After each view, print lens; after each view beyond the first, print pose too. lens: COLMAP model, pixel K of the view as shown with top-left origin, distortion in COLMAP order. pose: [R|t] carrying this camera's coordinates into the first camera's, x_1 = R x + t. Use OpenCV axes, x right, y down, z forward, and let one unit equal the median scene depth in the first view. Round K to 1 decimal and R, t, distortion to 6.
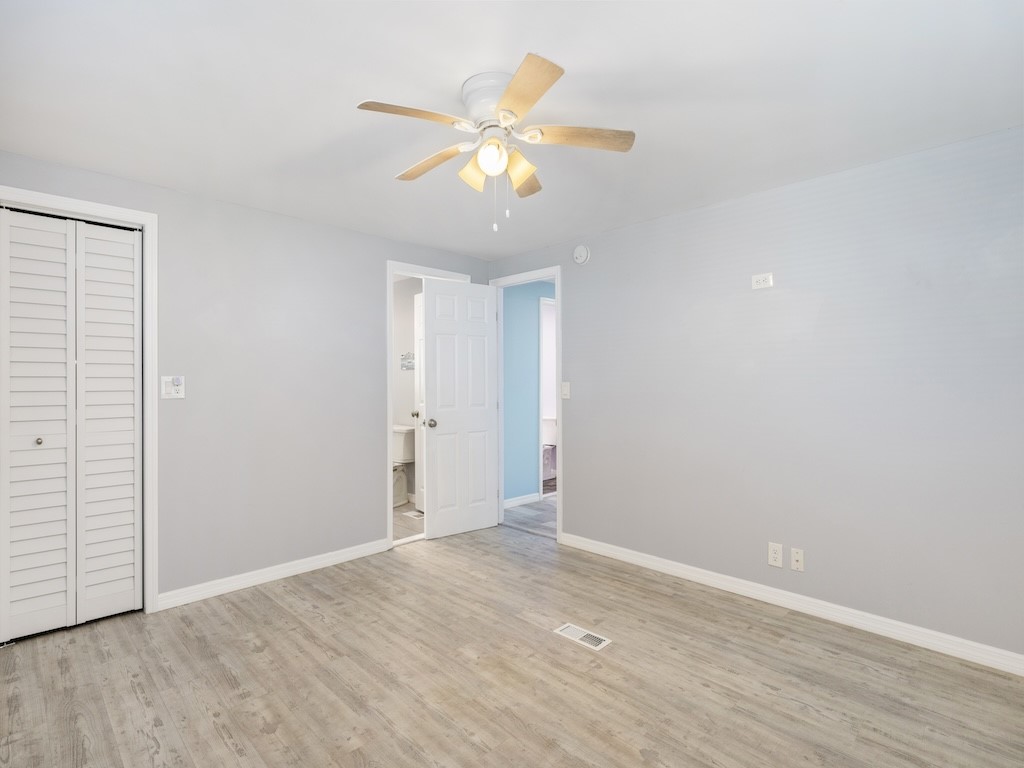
lens RADIAL K [[519.9, 0, 509.5], [0, 519.9, 384.1], [0, 0, 1]] dist [-0.003891, 0.001107]
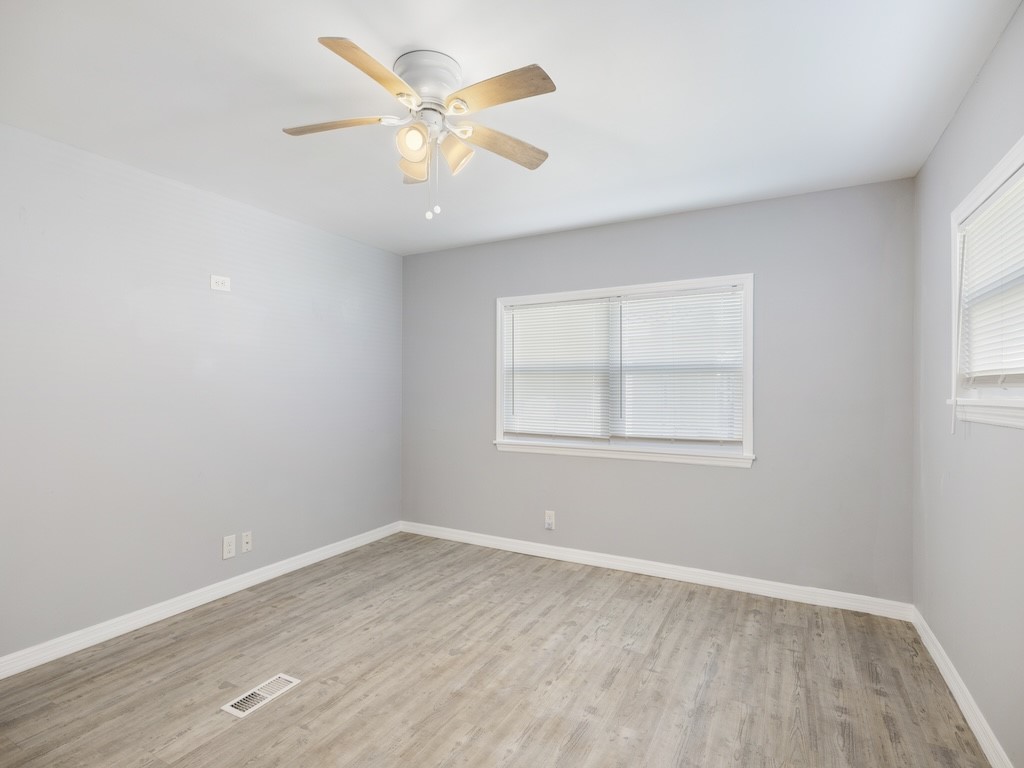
lens RADIAL K [[519.9, 0, 509.5], [0, 519.9, 384.1], [0, 0, 1]] dist [-0.003891, 0.001107]
pose [[-0.299684, 0.006670, 0.954015, -0.837038], [0.006790, 0.999965, -0.004858, 0.010712], [-0.954014, 0.005022, -0.299719, 0.976638]]
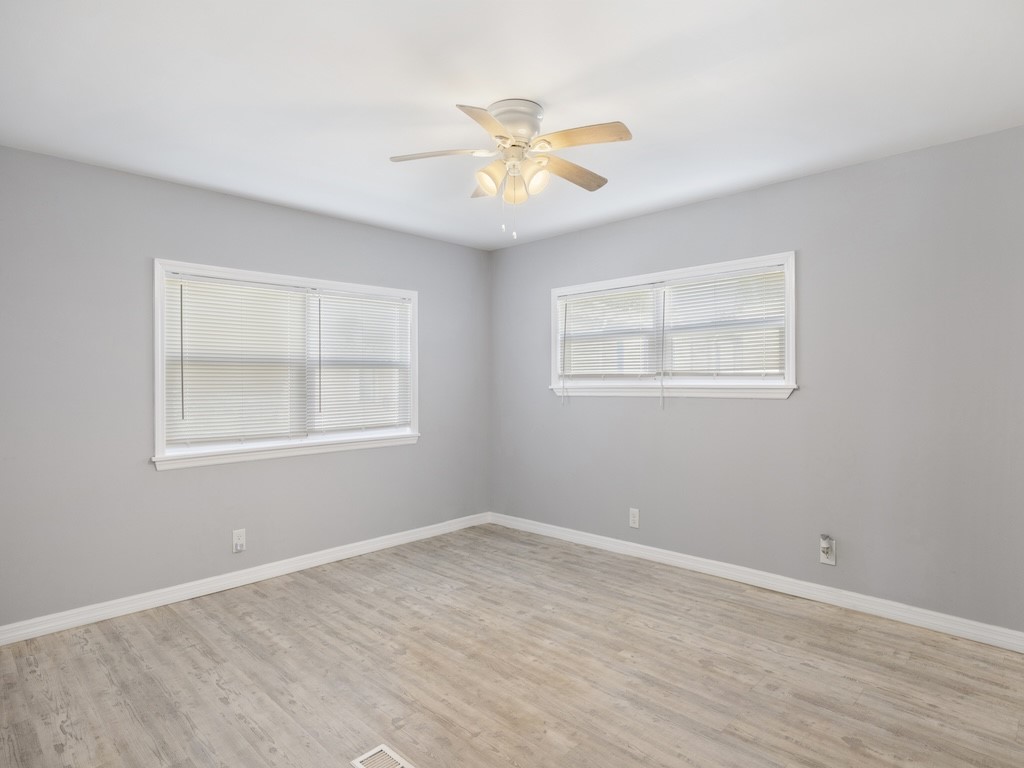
lens RADIAL K [[559.1, 0, 539.5], [0, 559.1, 383.2], [0, 0, 1]] dist [-0.001658, -0.000499]
pose [[-0.998017, 0.007601, -0.062484, -0.003857], [0.006590, 0.999844, 0.016361, -0.002077], [0.062598, 0.015916, -0.997912, 1.887584]]
